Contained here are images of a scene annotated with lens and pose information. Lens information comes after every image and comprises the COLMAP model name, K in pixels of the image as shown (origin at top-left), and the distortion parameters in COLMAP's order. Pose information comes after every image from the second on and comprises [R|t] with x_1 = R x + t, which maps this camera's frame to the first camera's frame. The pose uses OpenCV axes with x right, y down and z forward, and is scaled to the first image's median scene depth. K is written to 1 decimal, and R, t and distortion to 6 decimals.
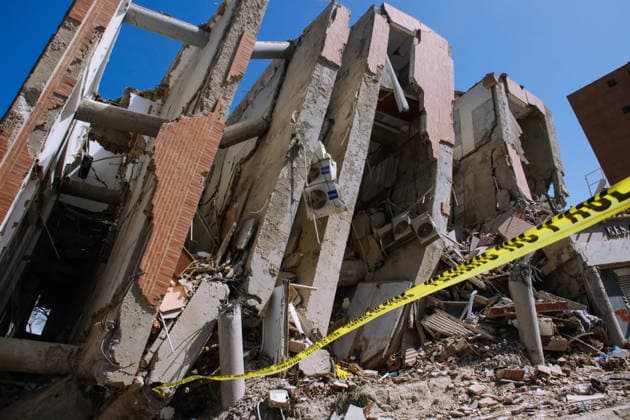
lens RADIAL K [[469.6, 0, 318.4], [0, 469.6, 196.5], [0, 0, 1]] dist [-0.164389, 0.083532]
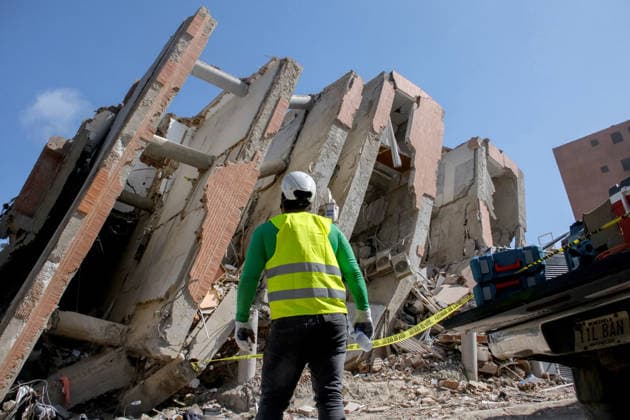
lens RADIAL K [[461.6, 0, 315.0], [0, 461.6, 210.0], [0, 0, 1]] dist [-0.158170, 0.079797]
pose [[0.991909, 0.125475, 0.019323, -0.051551], [-0.125573, 0.992076, 0.003959, -0.063693], [-0.018673, -0.006353, 0.999805, -0.264671]]
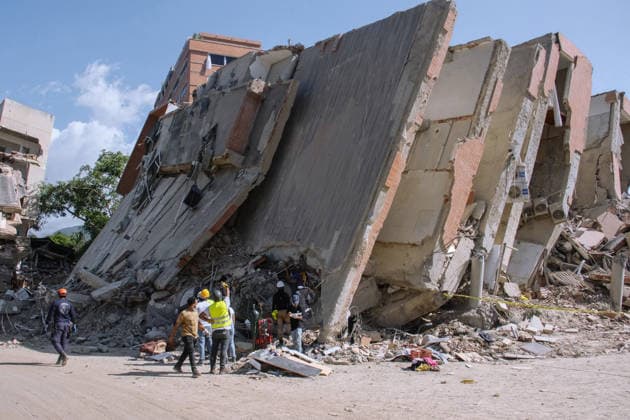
lens RADIAL K [[493.5, 0, 315.0], [0, 493.5, 210.0], [0, 0, 1]] dist [-0.179417, 0.129240]
pose [[0.984331, 0.176065, 0.009716, -0.676685], [-0.172890, 0.952808, 0.249531, -0.227351], [0.034676, -0.247300, 0.968318, -0.638434]]
